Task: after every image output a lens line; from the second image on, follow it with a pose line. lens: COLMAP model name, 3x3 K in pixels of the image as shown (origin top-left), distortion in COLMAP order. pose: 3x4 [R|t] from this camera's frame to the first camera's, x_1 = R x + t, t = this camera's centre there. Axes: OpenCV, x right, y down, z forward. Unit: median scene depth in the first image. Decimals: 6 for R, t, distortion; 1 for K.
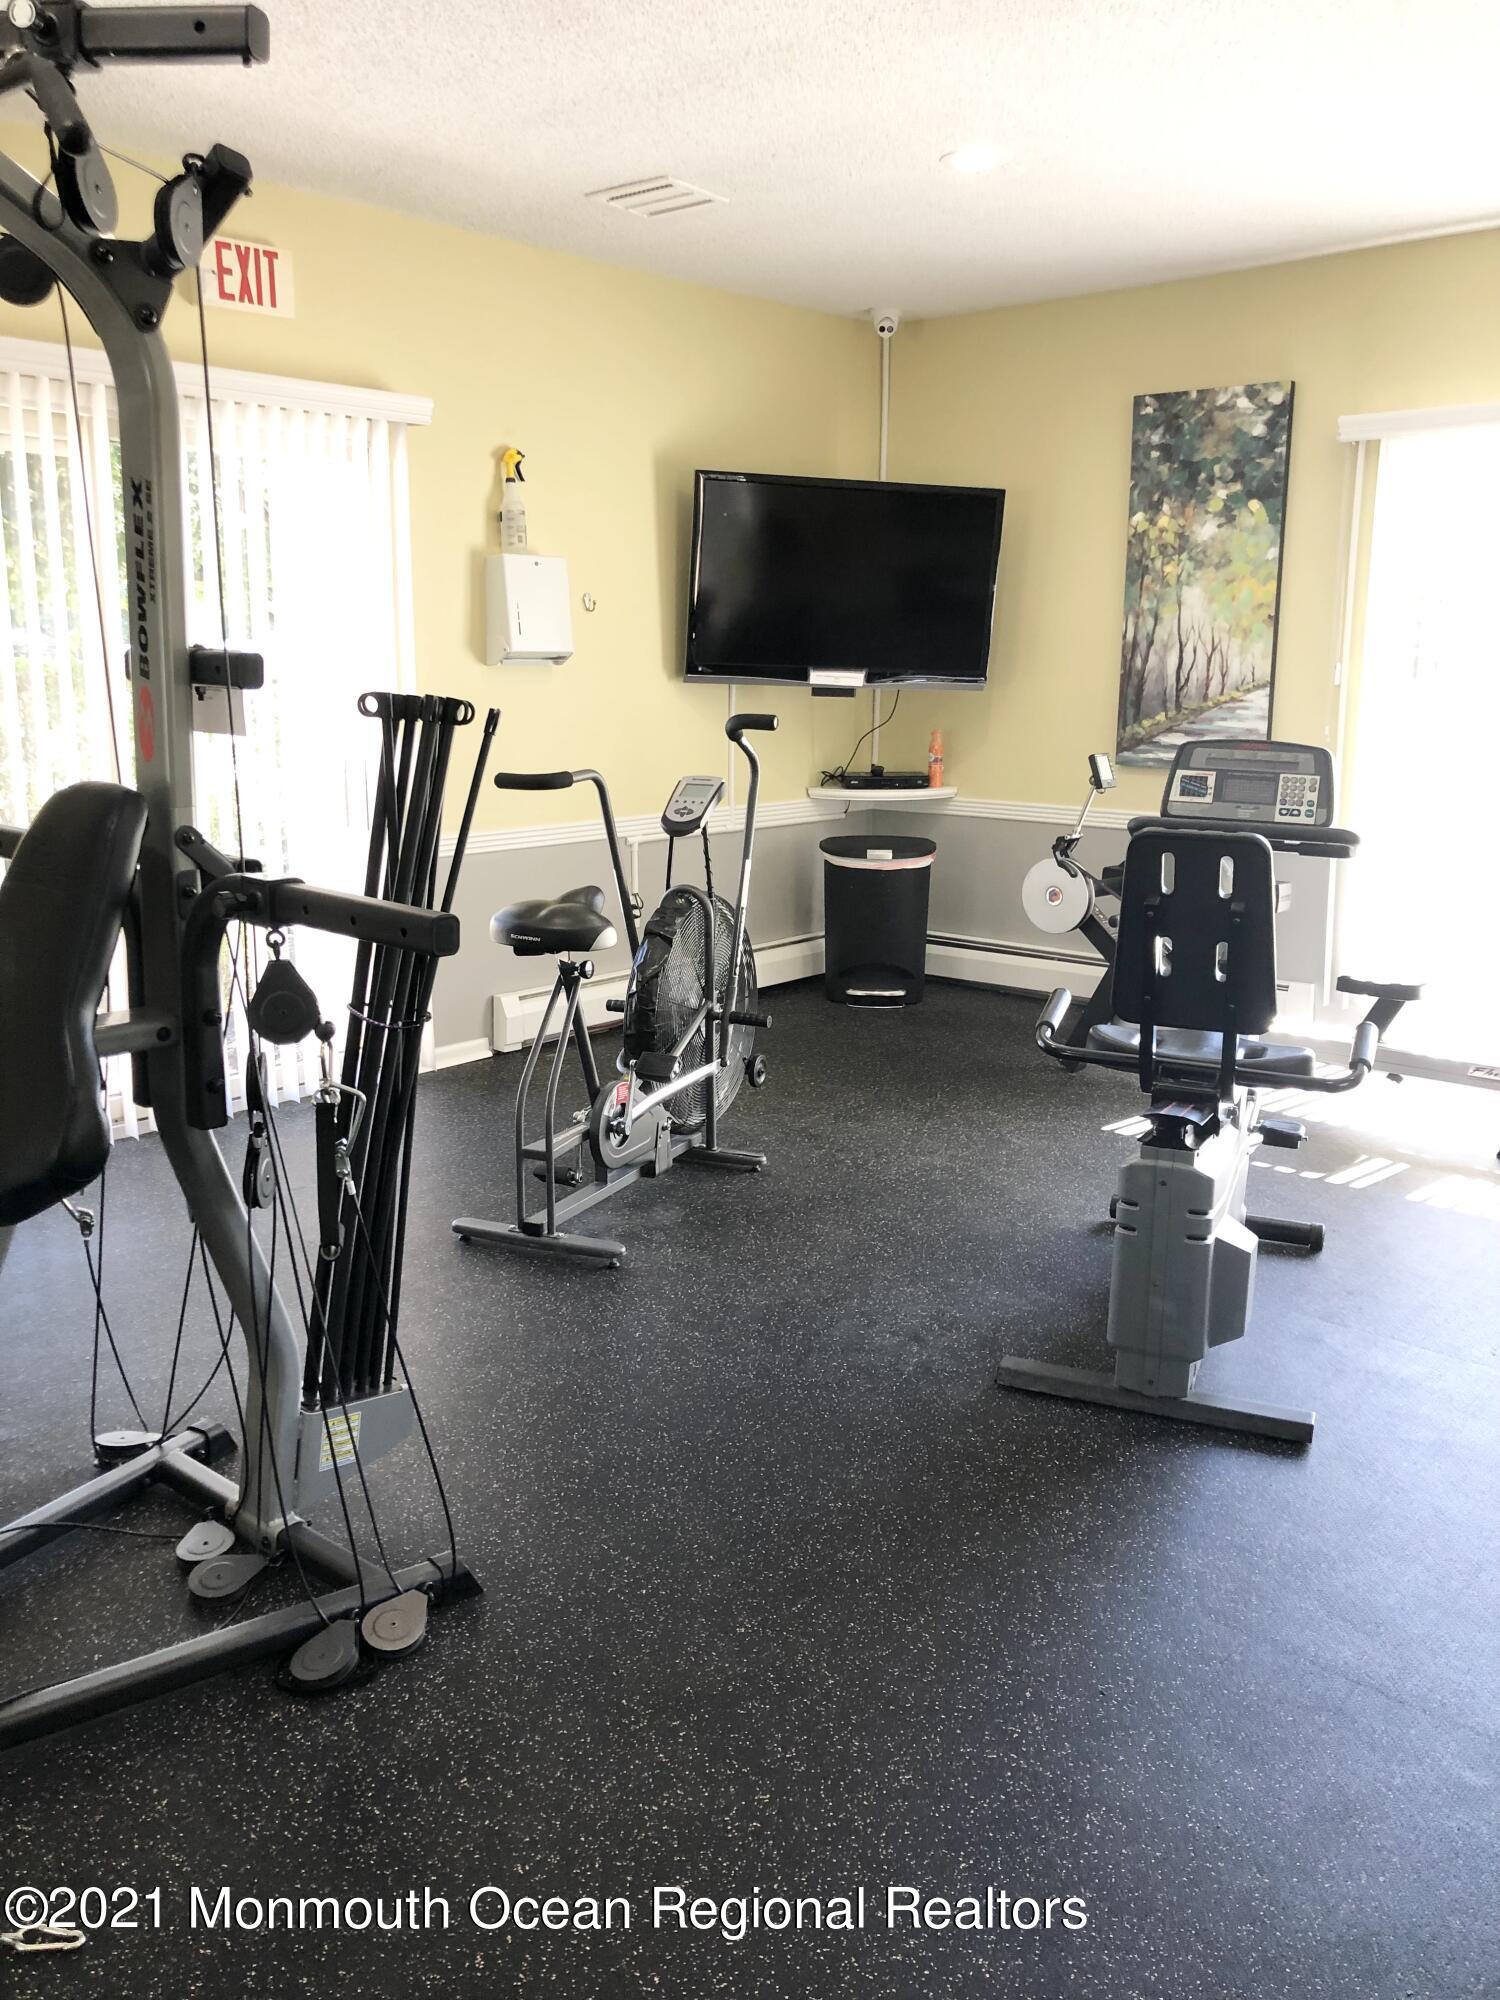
lens RADIAL K [[1665.2, 0, 752.8], [0, 1665.2, 985.6], [0, 0, 1]] dist [0.003915, -0.010097]
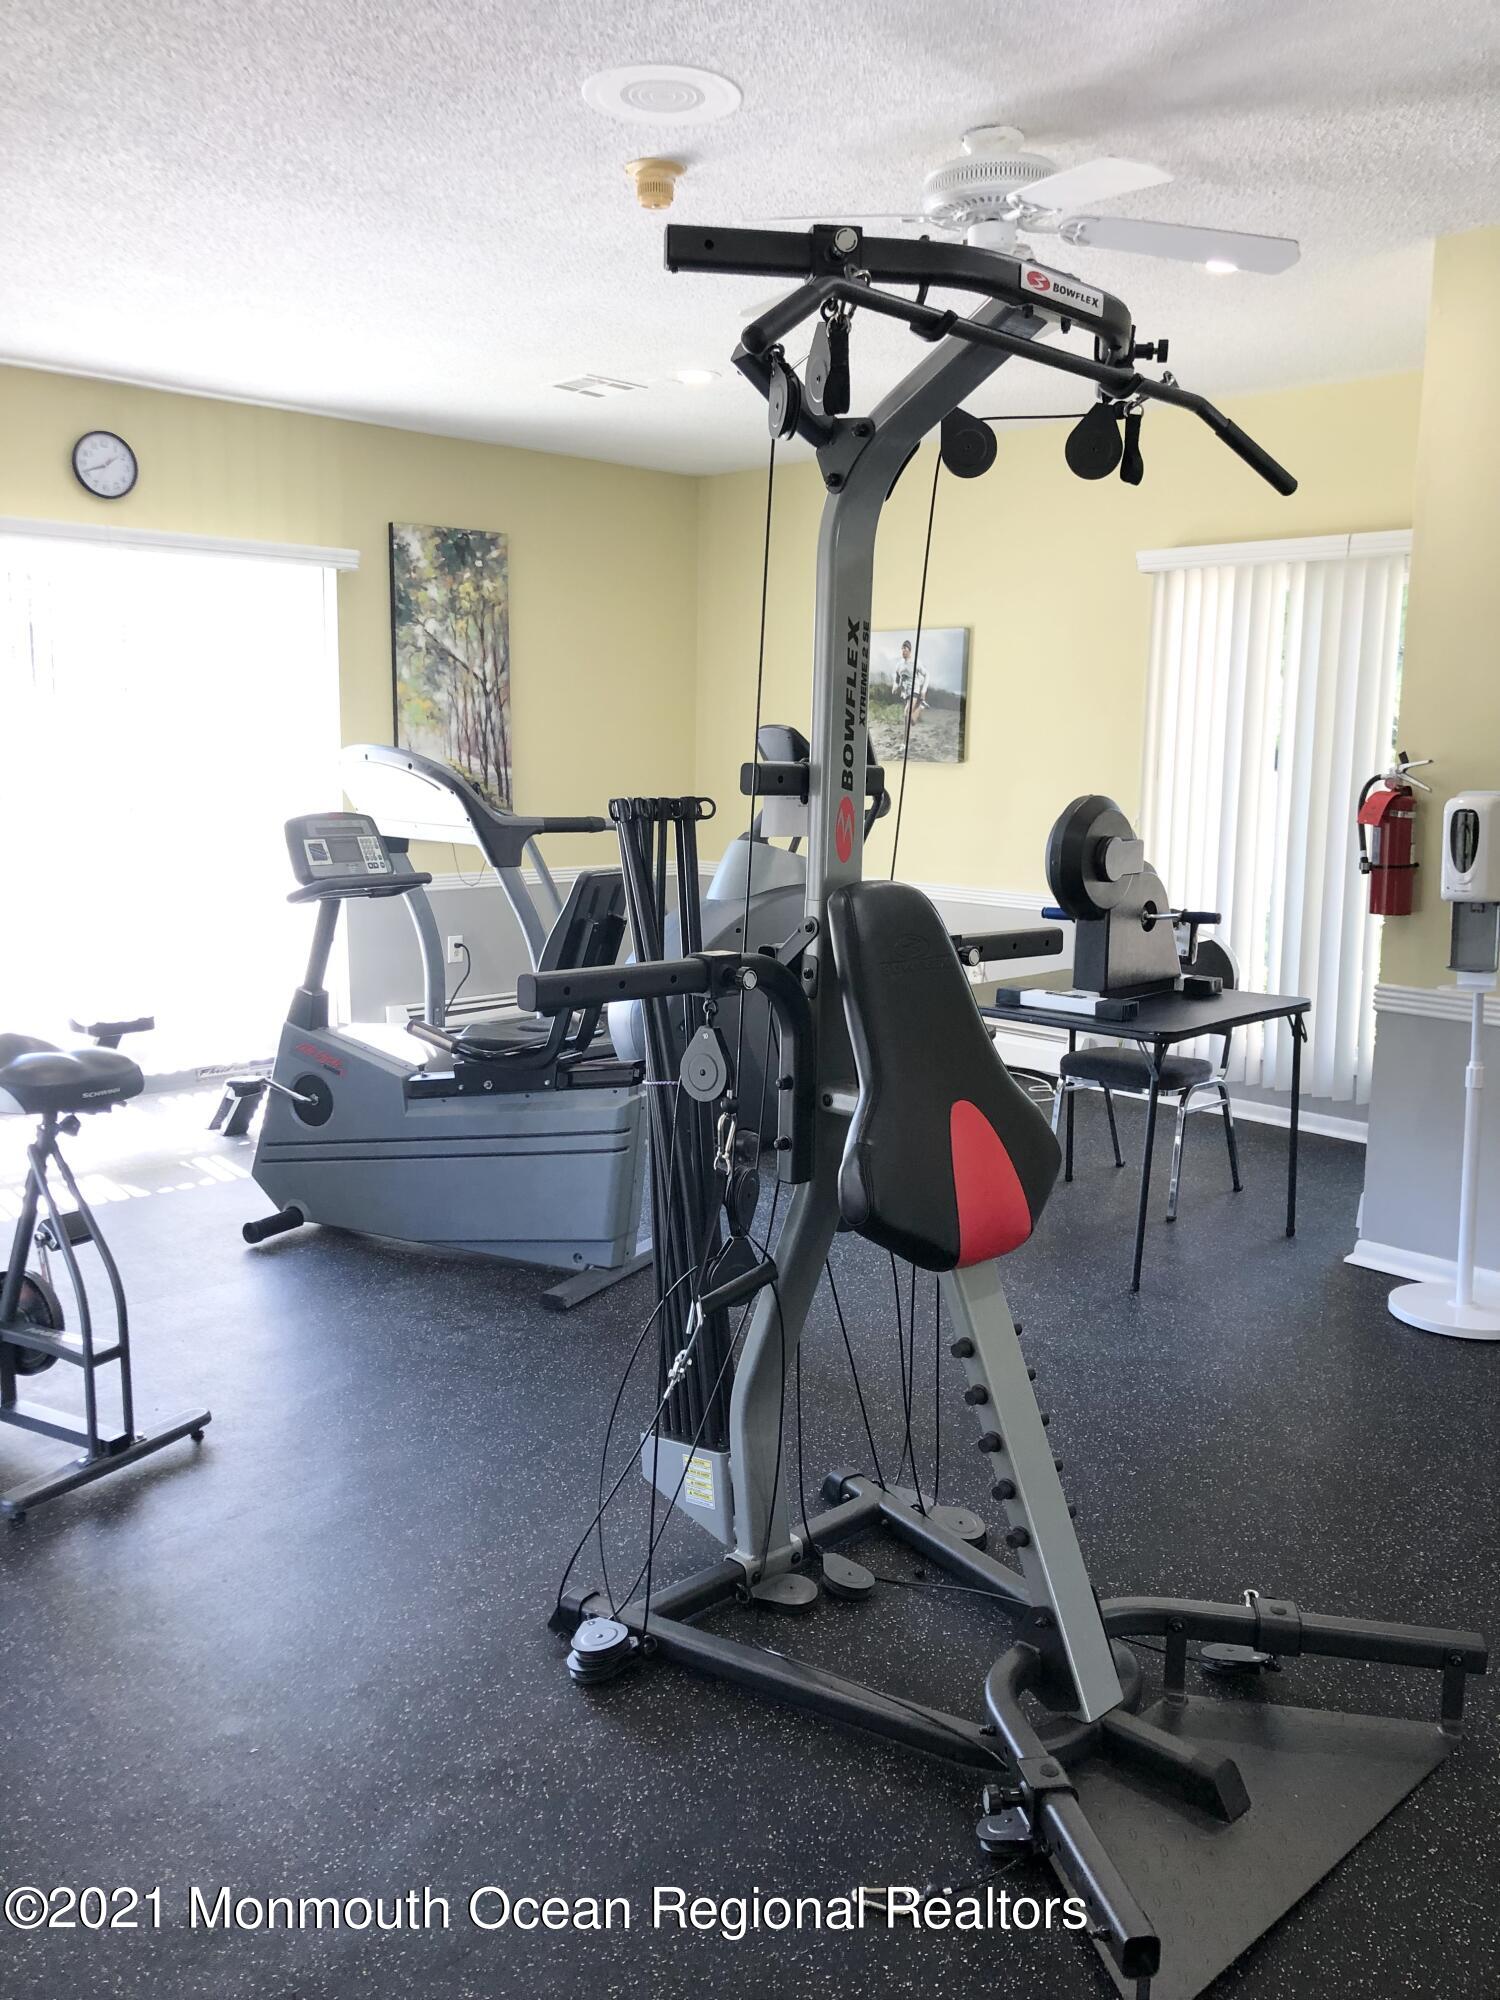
lens RADIAL K [[1665.2, 0, 752.8], [0, 1665.2, 1008.7], [0, 0, 1]] dist [0.003915, -0.010097]
pose [[0.078485, -0.164261, 0.983290, -1.532140], [0.176535, 0.973034, 0.148457, -0.222026], [-0.981160, 0.161933, 0.105367, 0.978095]]
